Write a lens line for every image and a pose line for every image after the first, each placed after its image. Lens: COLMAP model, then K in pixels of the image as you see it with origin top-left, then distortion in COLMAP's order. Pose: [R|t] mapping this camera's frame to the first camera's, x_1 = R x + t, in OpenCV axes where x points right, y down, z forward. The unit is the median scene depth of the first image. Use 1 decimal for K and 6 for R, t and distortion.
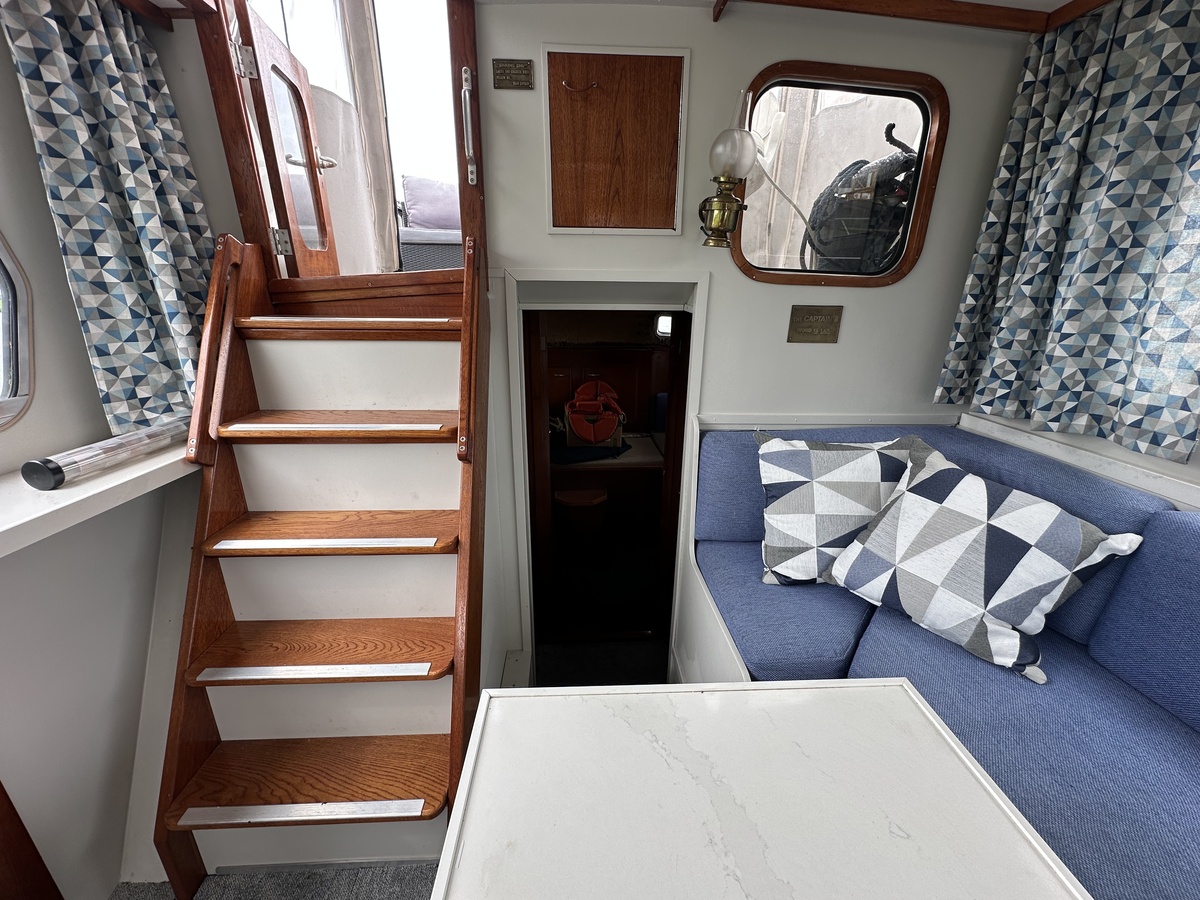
lens RADIAL K [[477.6, 0, 607.5], [0, 477.6, 451.7], [0, 0, 1]] dist [-0.004209, 0.000398]
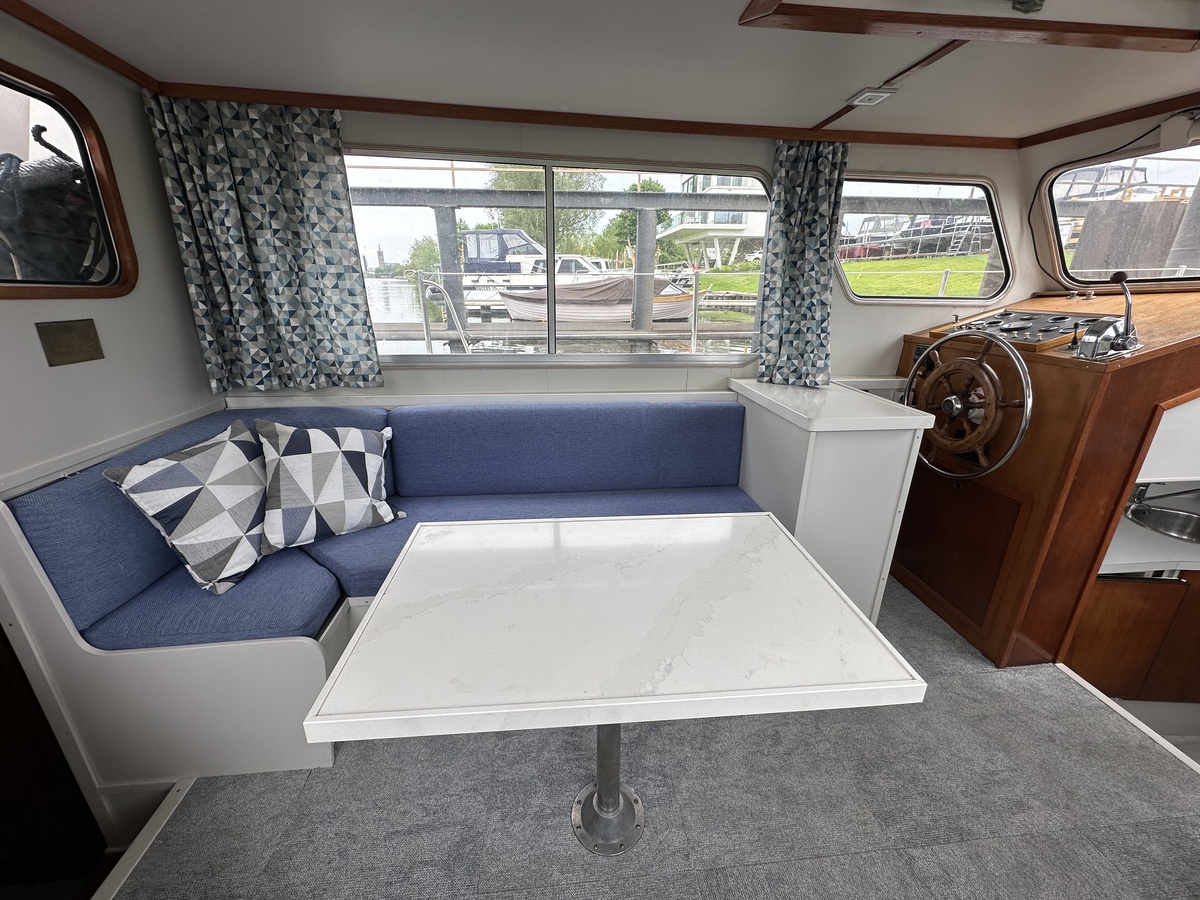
lens RADIAL K [[477.6, 0, 599.5], [0, 477.6, 451.1], [0, 0, 1]] dist [-0.004209, 0.000398]
pose [[-0.041256, -0.342925, 0.938456, -0.635628], [0.301538, 0.891188, 0.338909, -0.112587], [-0.952561, 0.296962, 0.066638, 0.082360]]
